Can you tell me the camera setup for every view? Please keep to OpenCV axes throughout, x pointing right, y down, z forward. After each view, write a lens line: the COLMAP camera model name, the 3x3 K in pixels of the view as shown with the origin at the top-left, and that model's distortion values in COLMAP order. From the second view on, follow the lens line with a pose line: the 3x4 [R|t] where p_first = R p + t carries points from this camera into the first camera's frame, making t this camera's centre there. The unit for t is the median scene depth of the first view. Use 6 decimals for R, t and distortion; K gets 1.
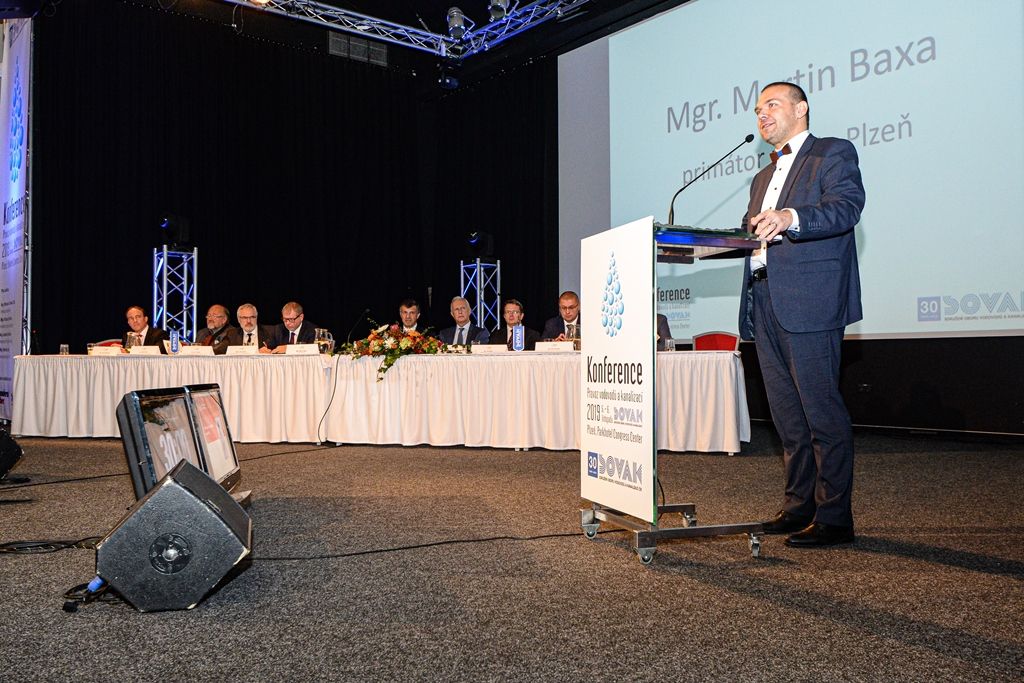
lens RADIAL K [[879.6, 0, 512.0], [0, 879.6, 341.5], [0, 0, 1]] dist [0.040466, -0.075422]
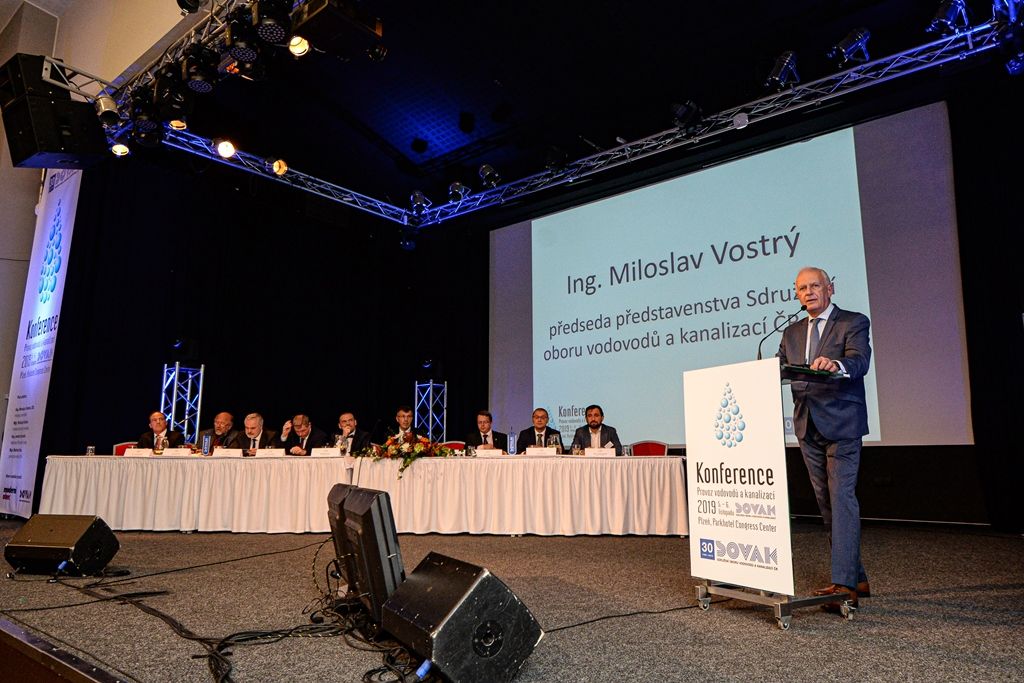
lens RADIAL K [[679.4, 0, 512.0], [0, 679.4, 341.5], [0, 0, 1]] dist [0.005903, -0.002302]
pose [[0.979674, 0.039424, 0.196684, -0.183712], [-0.009256, 0.988337, -0.152003, -0.001984], [-0.200383, 0.147092, 0.968613, 0.030428]]
